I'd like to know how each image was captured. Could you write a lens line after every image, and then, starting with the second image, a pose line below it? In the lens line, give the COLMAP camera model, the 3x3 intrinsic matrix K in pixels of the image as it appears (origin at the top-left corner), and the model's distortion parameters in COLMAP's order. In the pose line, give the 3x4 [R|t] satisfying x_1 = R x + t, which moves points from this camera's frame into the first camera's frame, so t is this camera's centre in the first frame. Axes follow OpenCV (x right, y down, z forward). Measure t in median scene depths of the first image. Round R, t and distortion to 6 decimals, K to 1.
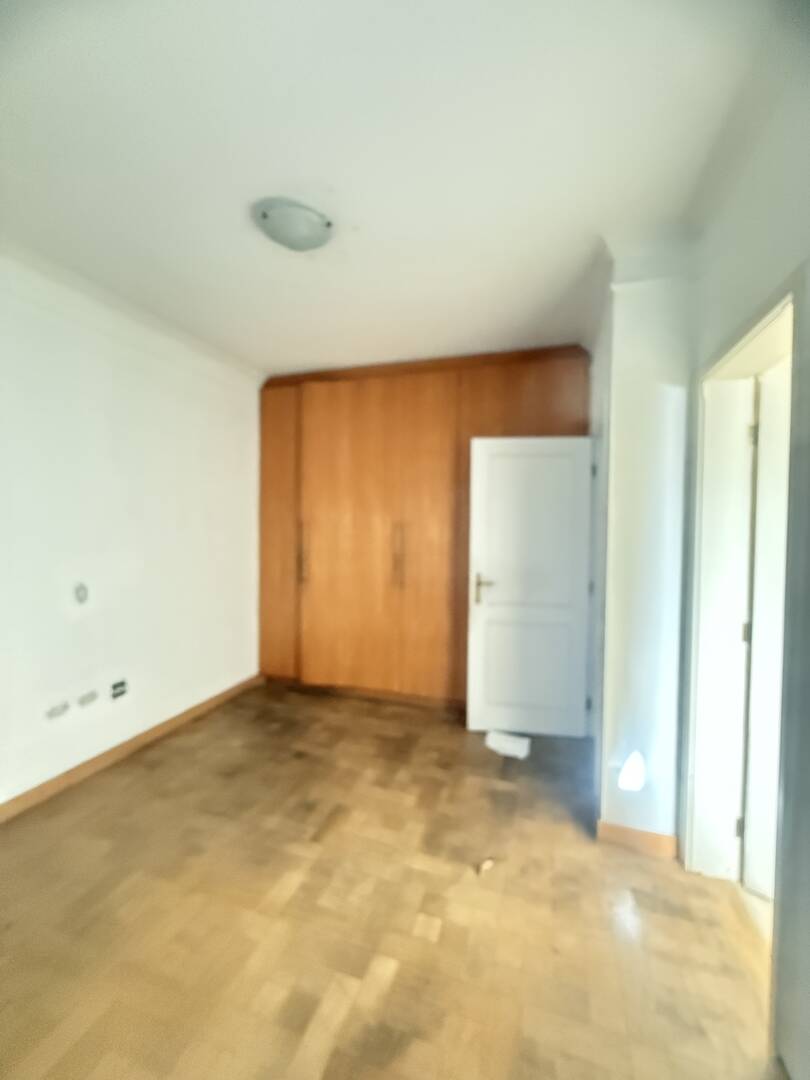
lens RADIAL K [[431.8, 0, 405.7], [0, 431.8, 539.8], [0, 0, 1]] dist [0.014001, -0.000138]
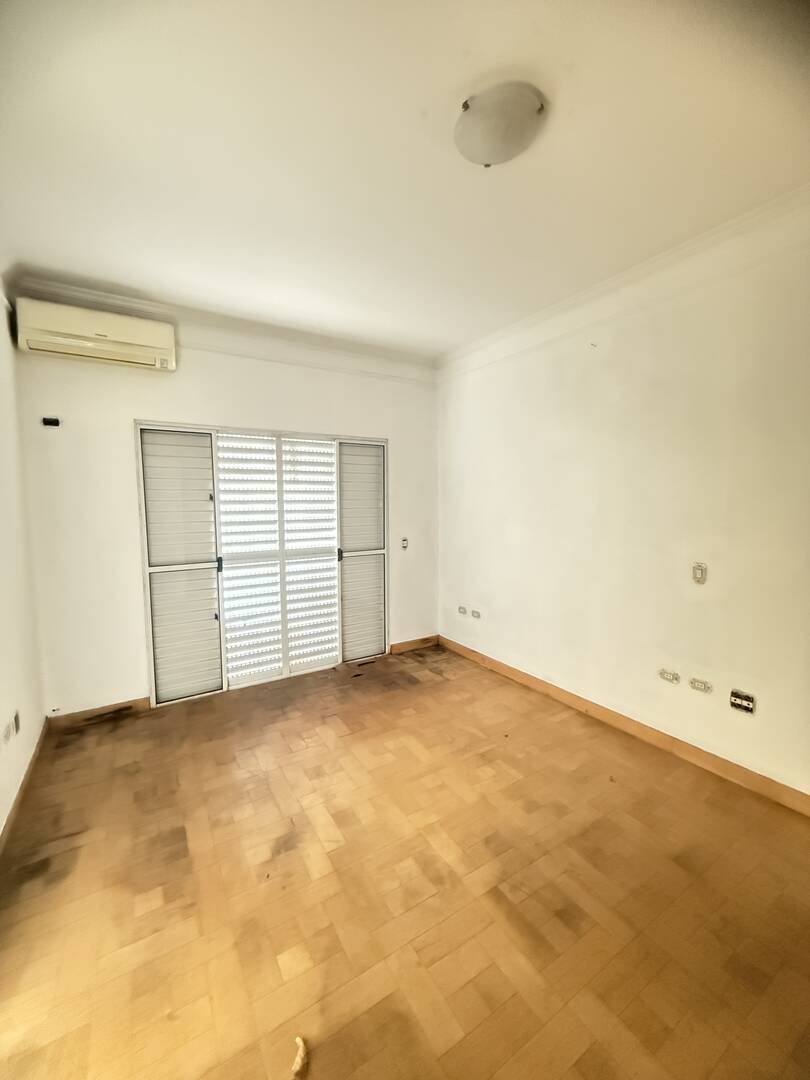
lens RADIAL K [[431.8, 0, 402.4], [0, 431.8, 531.5], [0, 0, 1]] dist [0.014001, -0.000138]
pose [[-0.632750, 0.051999, -0.772609, 0.509229], [-0.021970, 0.996136, 0.085037, -0.045615], [0.774045, 0.070782, -0.629162, 1.381969]]
